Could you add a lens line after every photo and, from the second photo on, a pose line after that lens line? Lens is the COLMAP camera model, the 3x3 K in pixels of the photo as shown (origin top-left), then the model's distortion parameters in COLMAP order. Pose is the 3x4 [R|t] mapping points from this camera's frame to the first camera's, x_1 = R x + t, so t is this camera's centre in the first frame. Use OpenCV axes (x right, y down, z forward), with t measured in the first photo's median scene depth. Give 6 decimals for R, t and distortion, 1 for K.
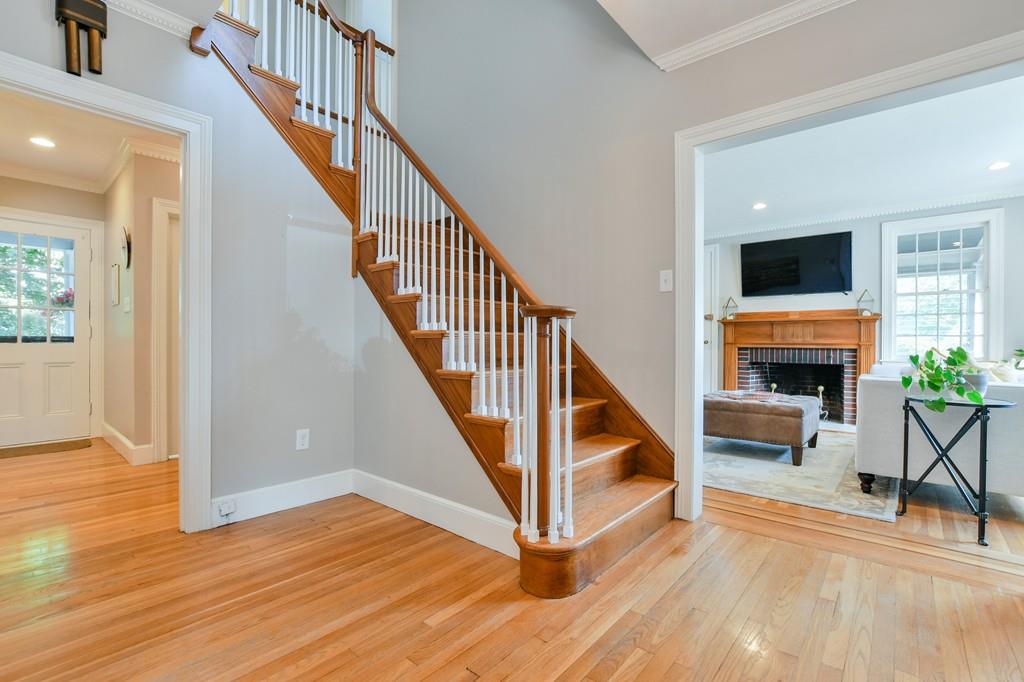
lens RADIAL K [[453.9, 0, 514.0], [0, 453.9, 341.8], [0, 0, 1]] dist [-0.003120, -0.000340]
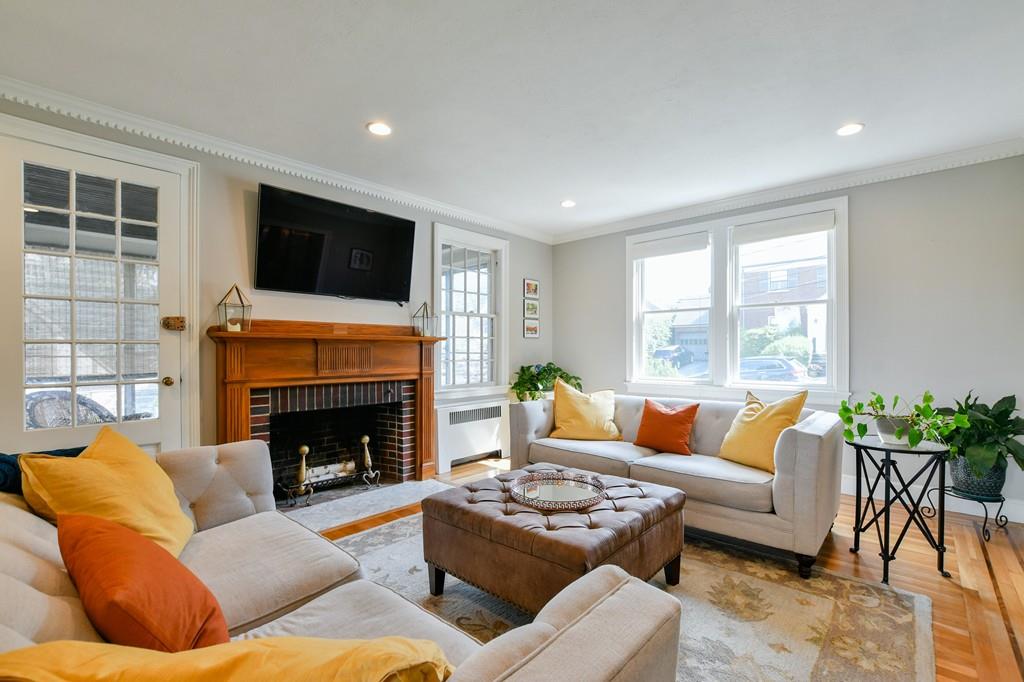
lens RADIAL K [[453.9, 0, 514.4], [0, 453.9, 350.6], [0, 0, 1]] dist [-0.003120, -0.000340]
pose [[-0.009090, -0.009647, 0.999912, -0.003875], [0.001104, 0.999953, 0.009658, -0.037074], [-0.999958, 0.001192, -0.009079, 0.783685]]
